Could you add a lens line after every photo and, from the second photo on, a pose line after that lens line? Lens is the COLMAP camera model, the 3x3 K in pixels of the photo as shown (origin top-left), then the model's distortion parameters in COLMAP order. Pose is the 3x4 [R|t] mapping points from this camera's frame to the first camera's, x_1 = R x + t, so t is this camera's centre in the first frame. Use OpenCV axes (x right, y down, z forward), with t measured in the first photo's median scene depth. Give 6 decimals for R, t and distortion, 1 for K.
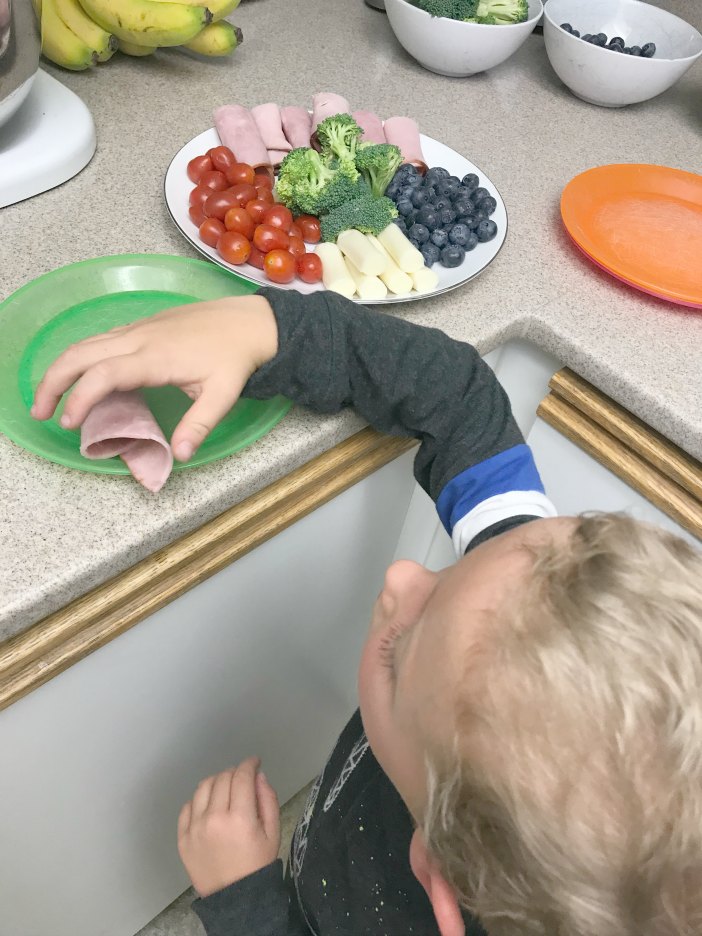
lens RADIAL K [[764.8, 0, 351.0], [0, 764.8, 468.0], [0, 0, 1]] dist [0.089820, 0.000401]
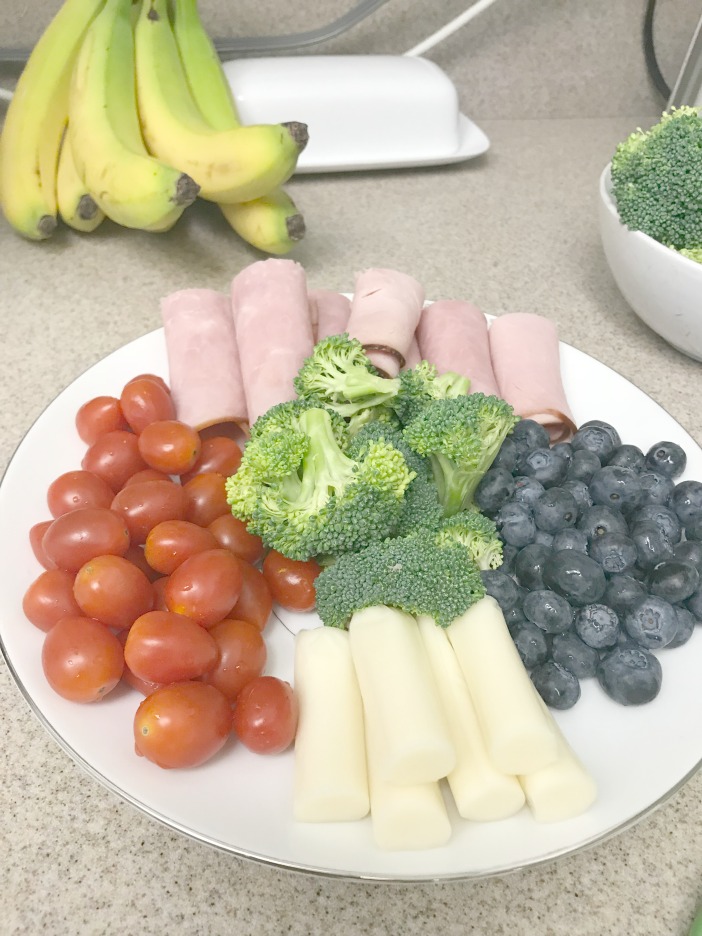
lens RADIAL K [[764.8, 0, 351.0], [0, 764.8, 468.0], [0, 0, 1]] dist [0.089820, 0.000401]
pose [[0.985983, 0.074462, -0.149310, 0.038403], [-0.088497, 0.992032, -0.089667, -0.325563], [0.141444, 0.101623, 0.984716, 0.544959]]
